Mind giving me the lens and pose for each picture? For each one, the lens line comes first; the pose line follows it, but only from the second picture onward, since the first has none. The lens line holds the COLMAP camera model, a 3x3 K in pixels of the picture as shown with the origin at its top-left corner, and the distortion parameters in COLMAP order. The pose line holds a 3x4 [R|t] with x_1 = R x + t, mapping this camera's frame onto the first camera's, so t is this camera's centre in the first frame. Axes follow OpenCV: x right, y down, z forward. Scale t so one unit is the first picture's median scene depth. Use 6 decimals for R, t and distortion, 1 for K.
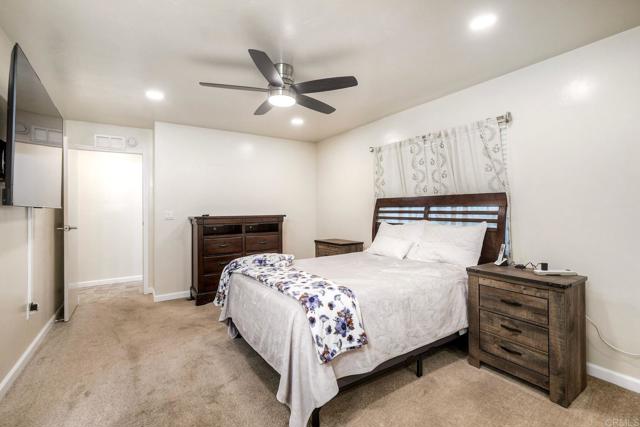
lens RADIAL K [[282.7, 0, 321.6], [0, 282.7, 211.7], [0, 0, 1]] dist [0.000179, -0.000091]
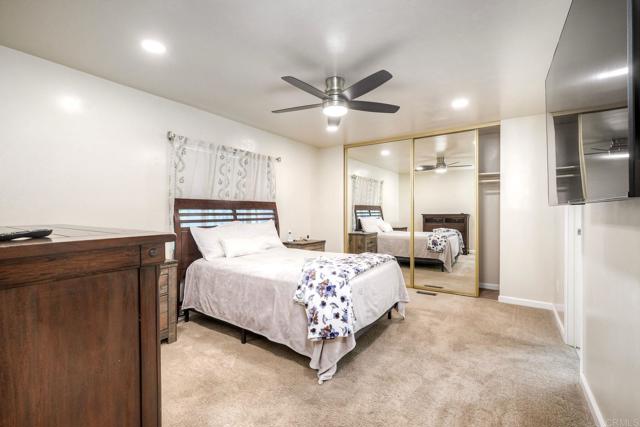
lens RADIAL K [[282.7, 0, 321.6], [0, 282.7, 211.7], [0, 0, 1]] dist [0.000179, -0.000091]
pose [[-0.371366, 0.002895, 0.928482, -0.842992], [0.008530, 0.999964, 0.000293, -0.005513], [-0.928447, 0.008029, -0.371377, 1.073481]]
